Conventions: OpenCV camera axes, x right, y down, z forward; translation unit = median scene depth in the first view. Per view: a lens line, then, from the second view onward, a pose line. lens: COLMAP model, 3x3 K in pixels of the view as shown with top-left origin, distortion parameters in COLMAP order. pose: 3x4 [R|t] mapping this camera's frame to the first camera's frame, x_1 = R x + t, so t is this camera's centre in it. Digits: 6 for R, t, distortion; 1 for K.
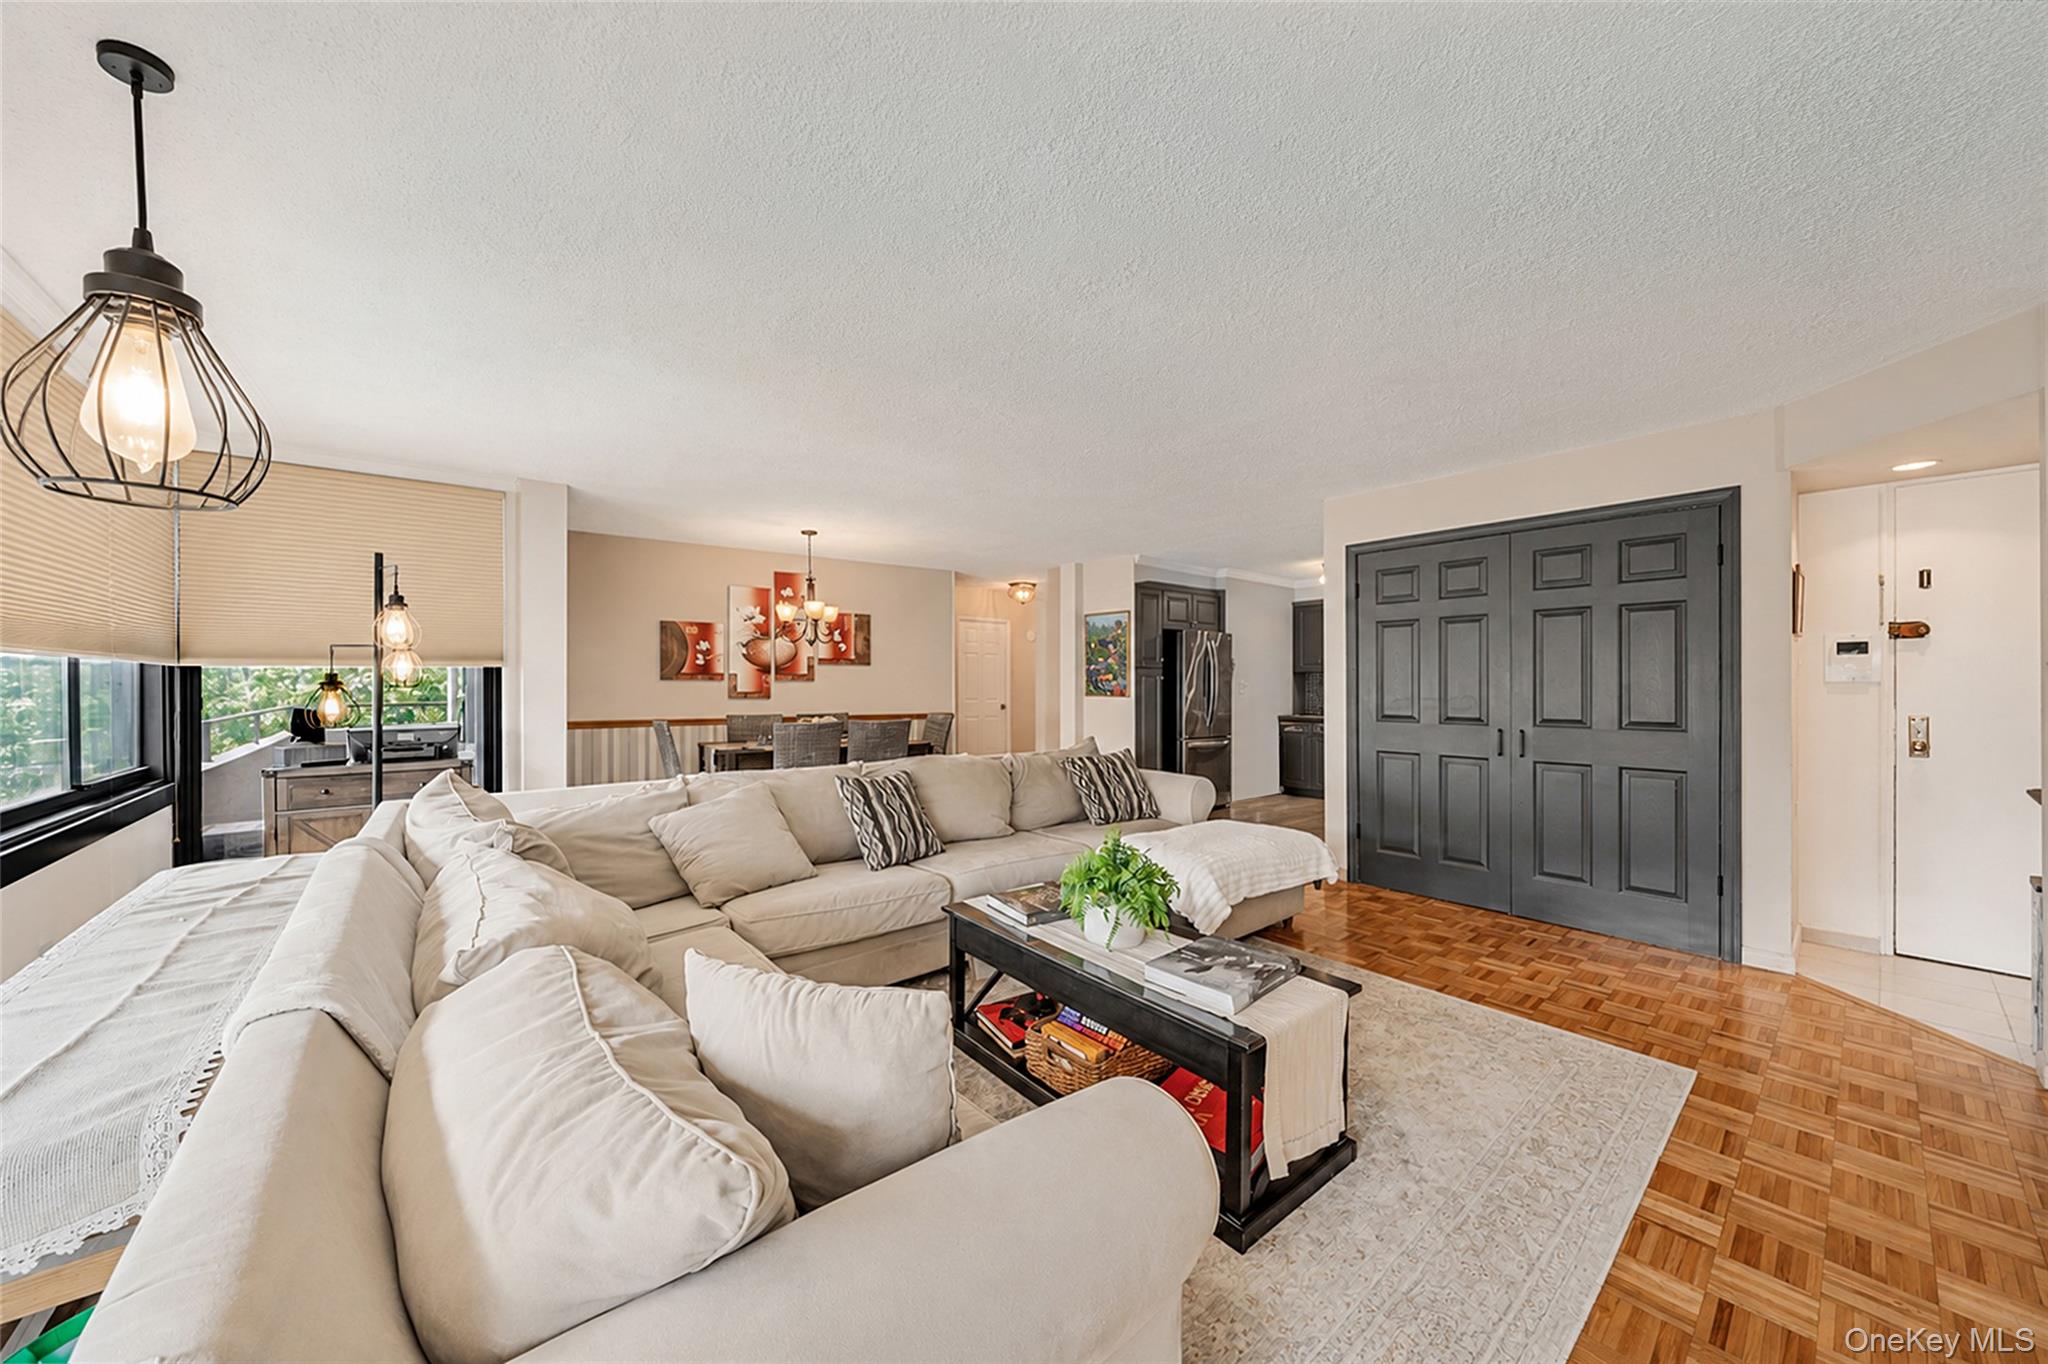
lens RADIAL K [[704.4, 0, 1024.2], [0, 704.4, 686.6], [0, 0, 1]] dist [-0.005527, 0.000365]
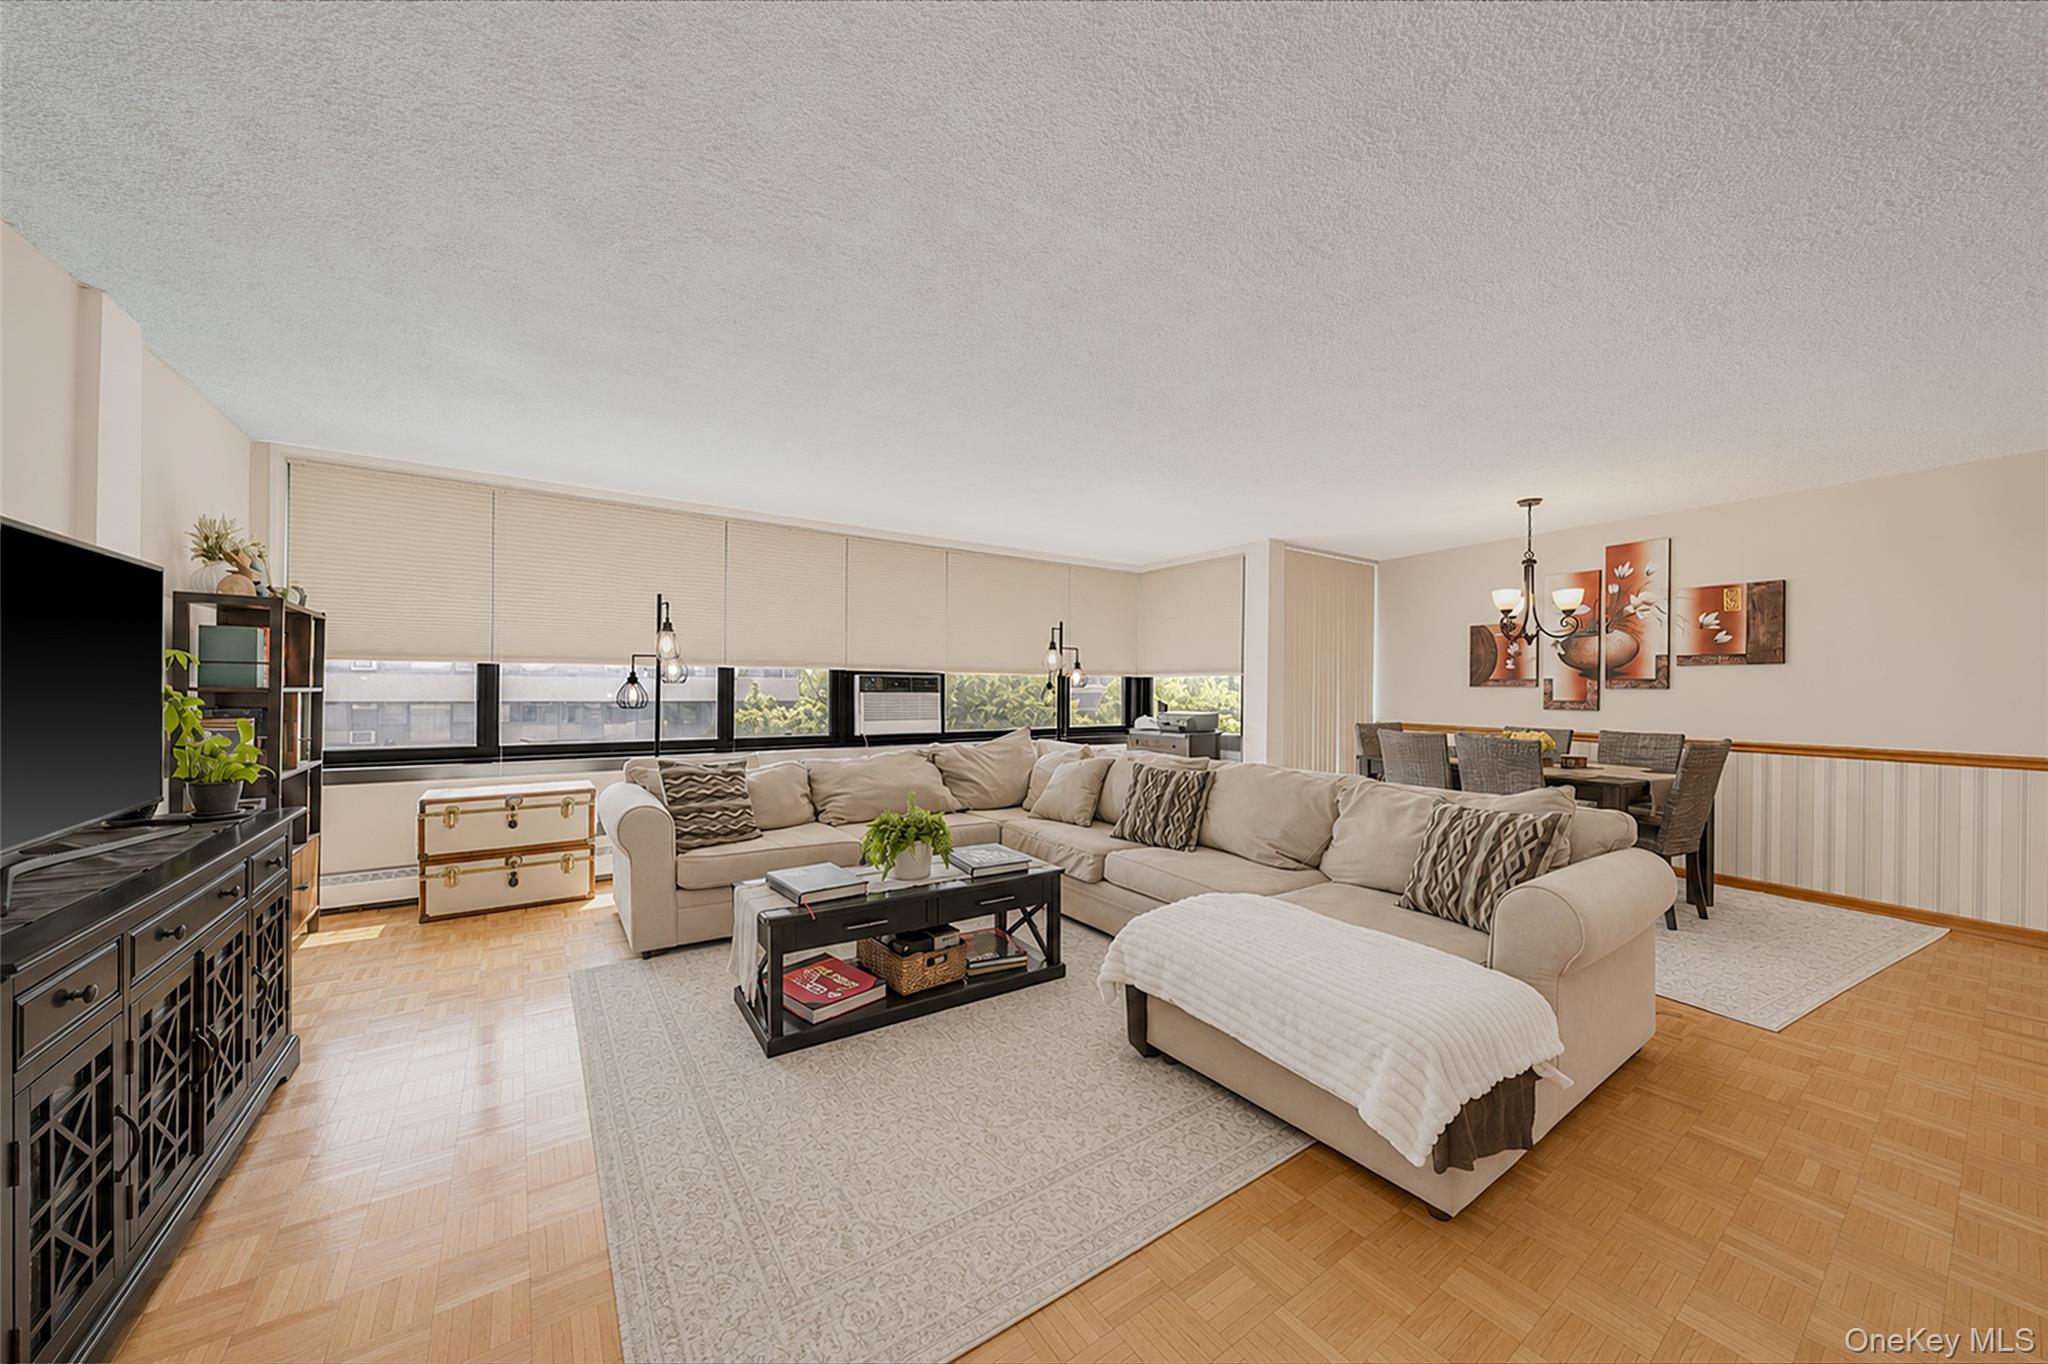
lens RADIAL K [[704.4, 0, 1023.4], [0, 704.4, 695.2], [0, 0, 1]] dist [-0.005527, 0.000365]
pose [[-0.081410, 0.012837, -0.996598, 0.472857], [-0.019843, 0.999698, 0.014498, 0.002002], [0.996483, 0.020956, -0.081131, 0.425530]]
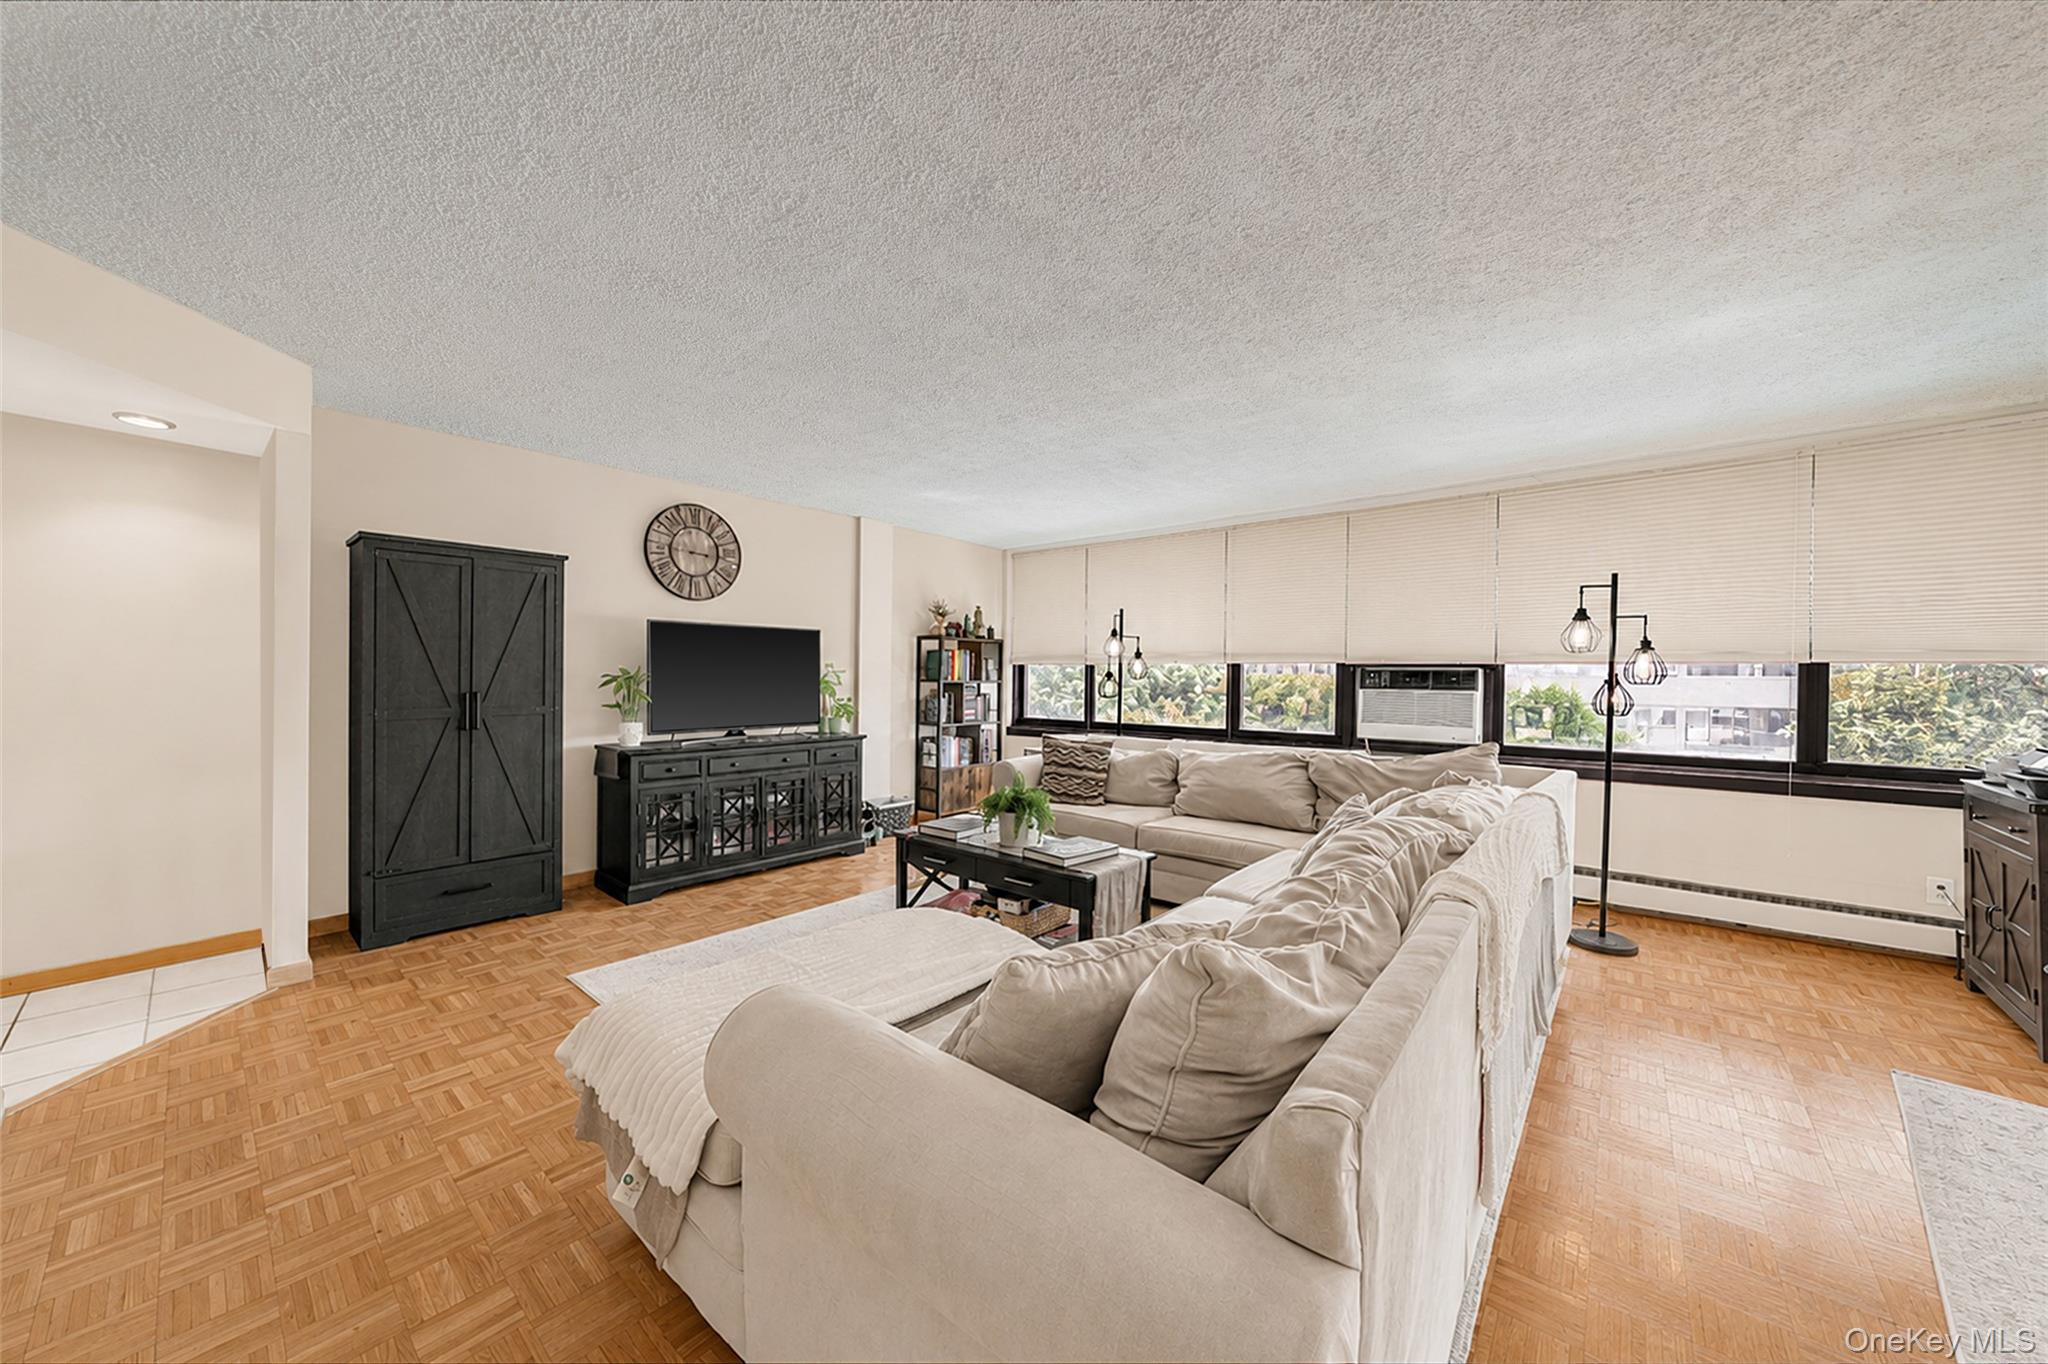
lens RADIAL K [[704.4, 0, 1013.6], [0, 704.4, 669.7], [0, 0, 1]] dist [-0.005527, 0.000365]
pose [[-0.980441, -0.009740, -0.196574, 0.146203], [-0.010574, 0.999939, 0.003193, -0.003541], [0.196531, 0.005209, -0.980484, 0.809277]]
